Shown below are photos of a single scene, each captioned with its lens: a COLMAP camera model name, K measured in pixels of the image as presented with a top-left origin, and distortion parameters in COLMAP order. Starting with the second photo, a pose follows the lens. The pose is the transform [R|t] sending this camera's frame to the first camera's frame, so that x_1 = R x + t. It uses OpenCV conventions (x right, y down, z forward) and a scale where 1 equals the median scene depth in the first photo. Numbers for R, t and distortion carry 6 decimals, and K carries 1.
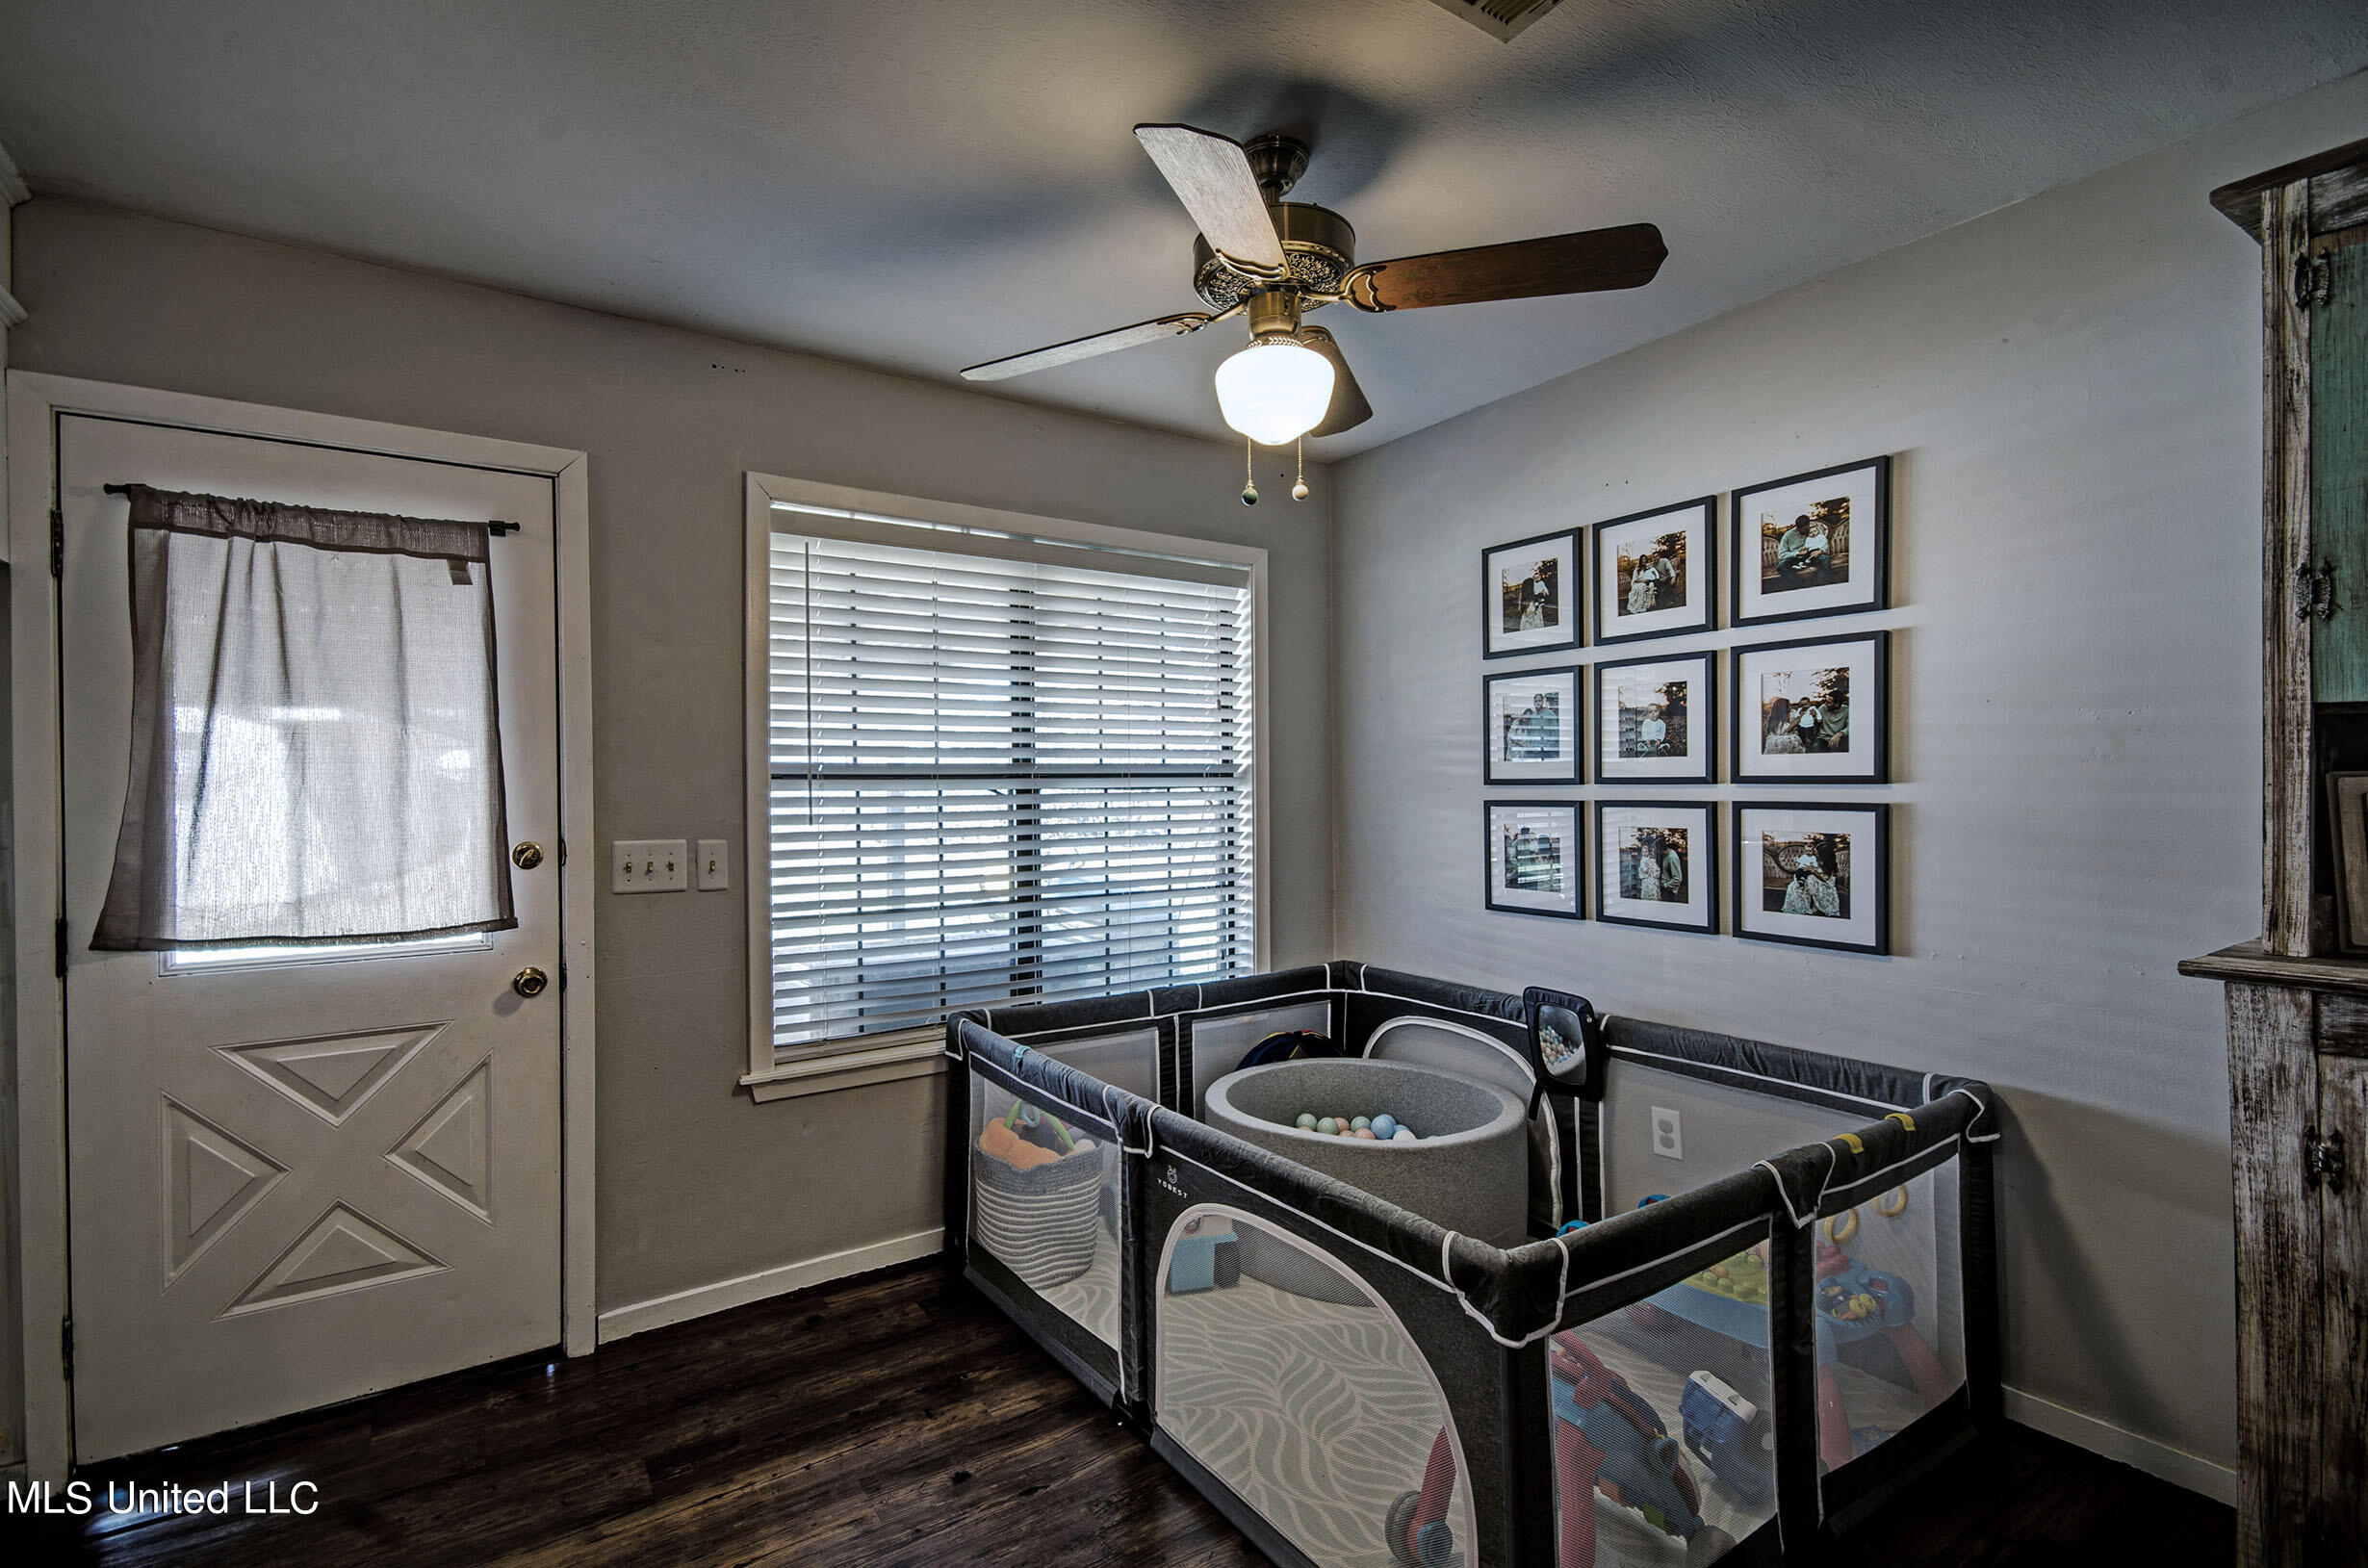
lens RADIAL K [[1065.7, 0, 1182.1], [0, 1065.7, 792.5], [0, 0, 1]] dist [0.000061, -0.000329]
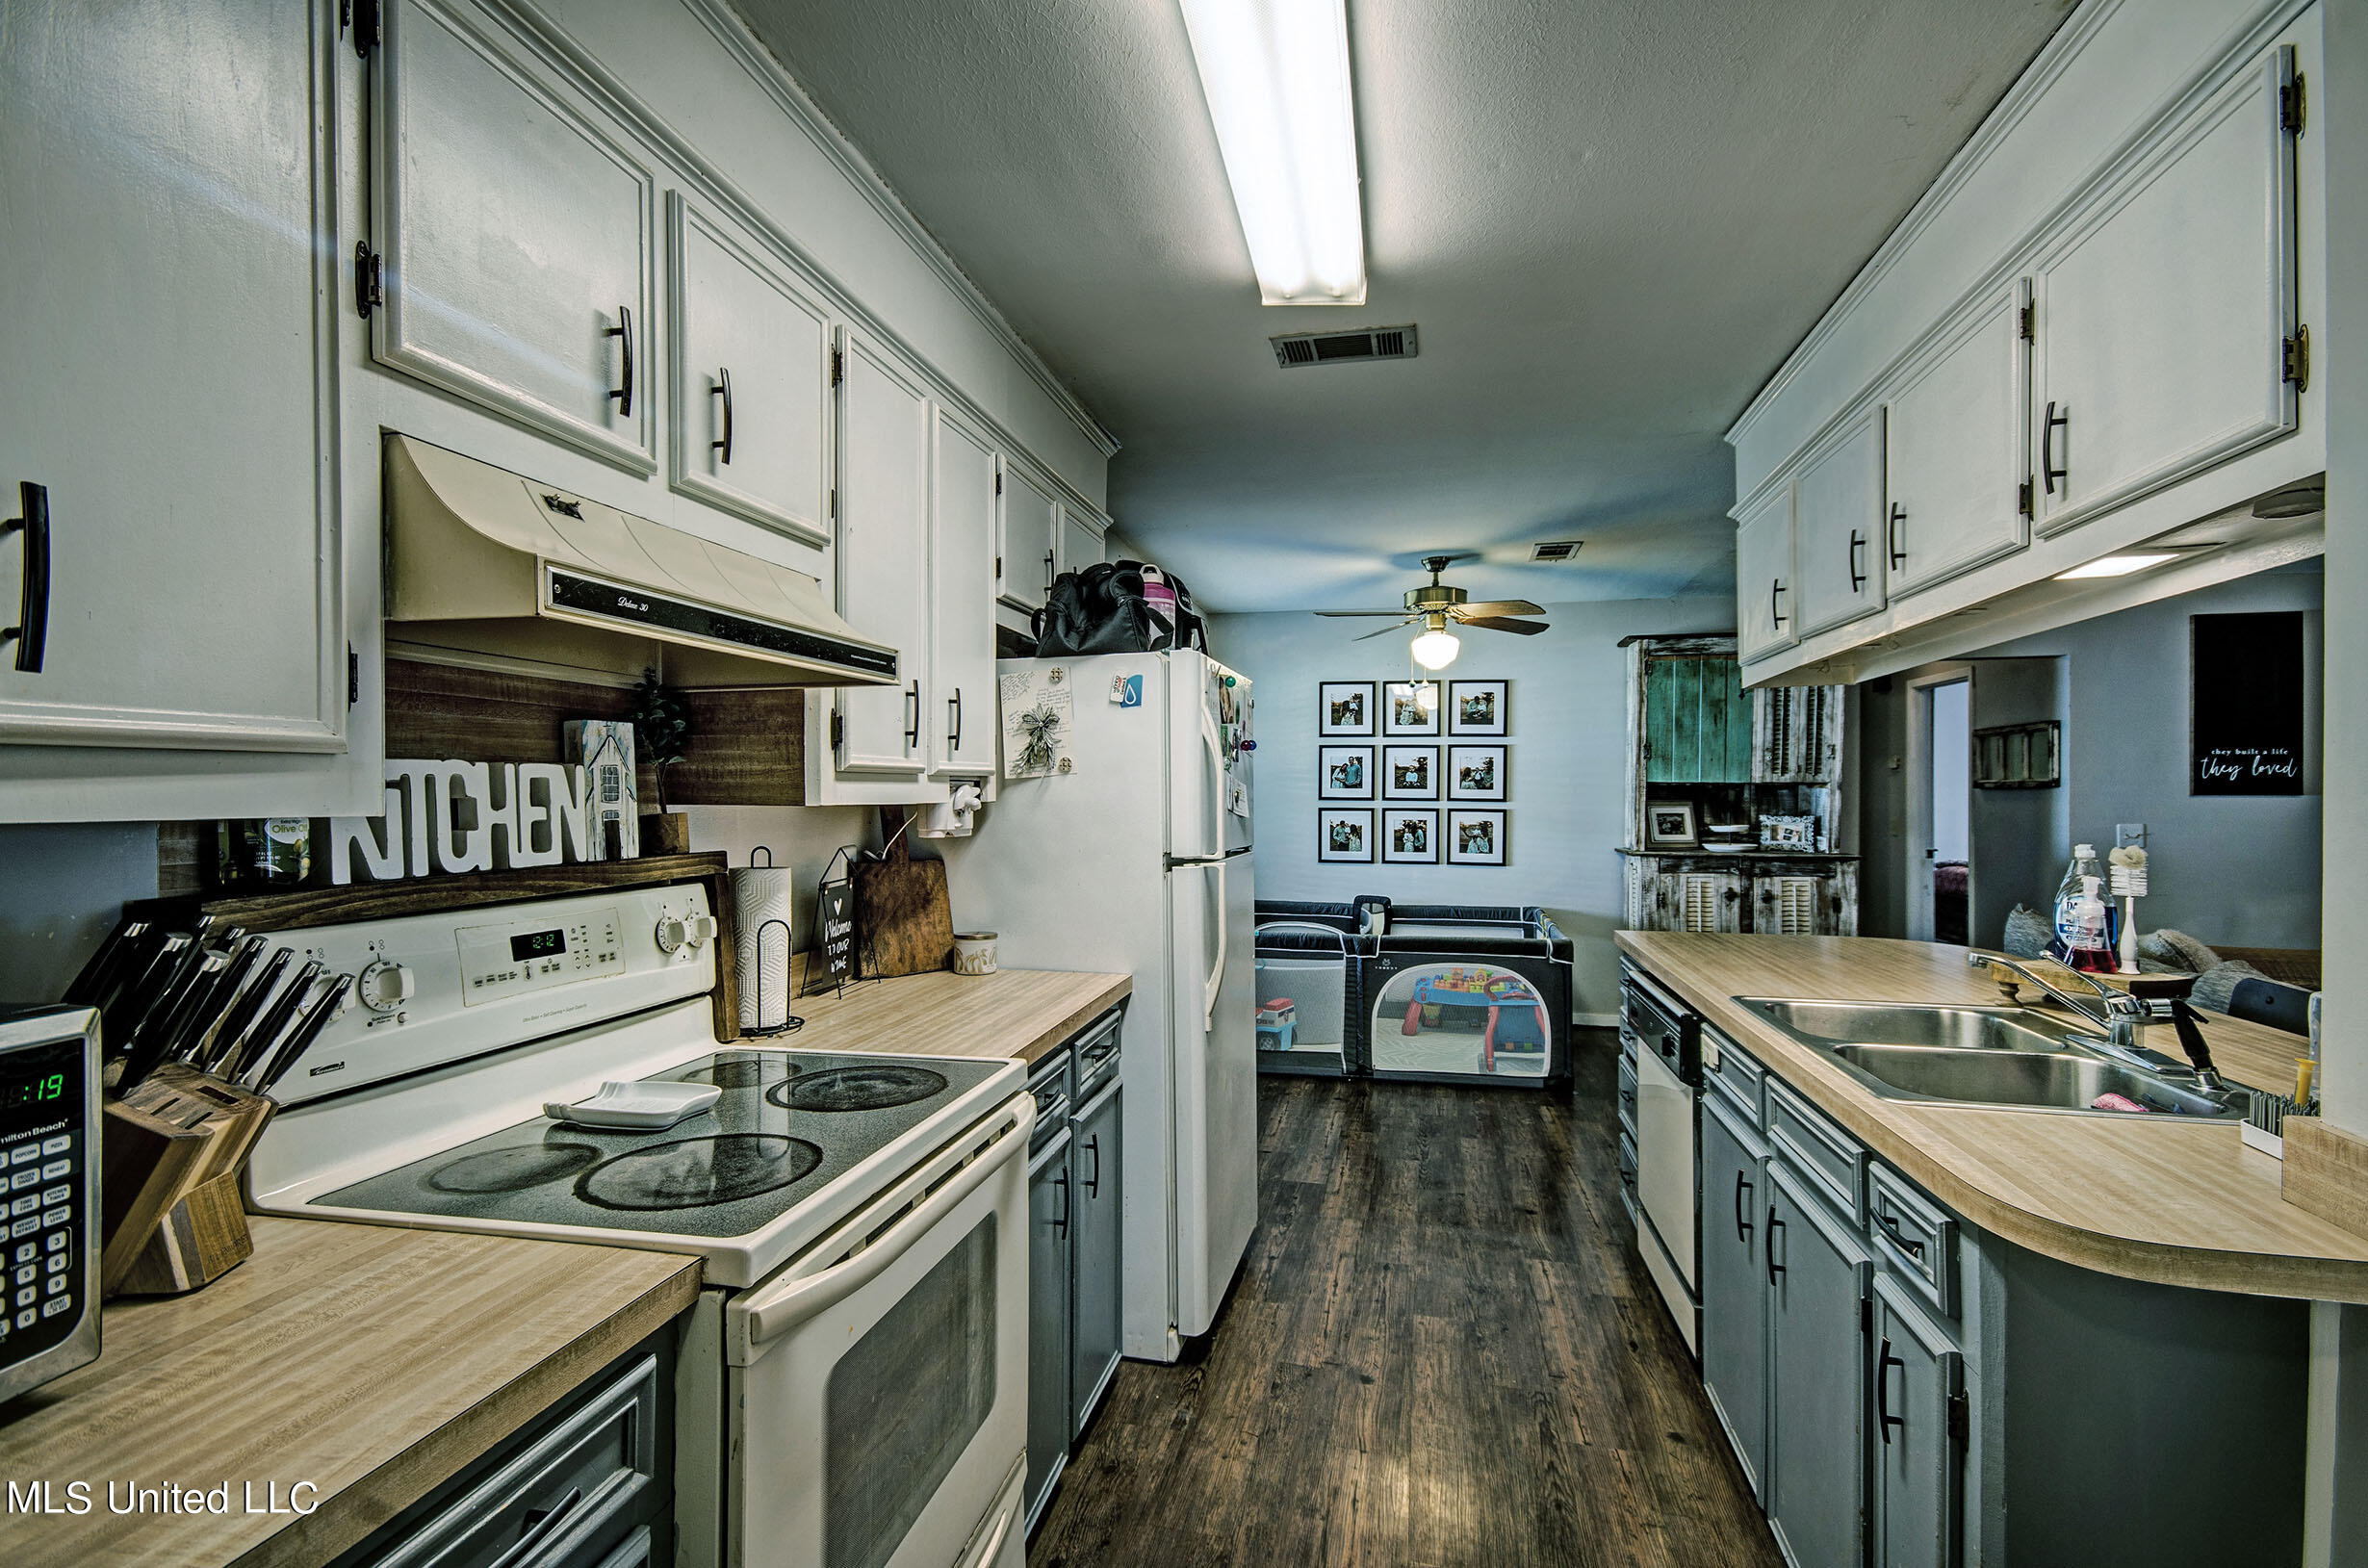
lens RADIAL K [[1077.0, 0, 1188.1], [0, 1077.0, 795.4], [0, 0, 1]] dist [0.001283, 0.000085]
pose [[0.704067, 0.019829, 0.709856, -1.559726], [-0.009886, 0.999787, -0.018122, 0.027279], [-0.710064, 0.005741, 0.704113, -0.287889]]
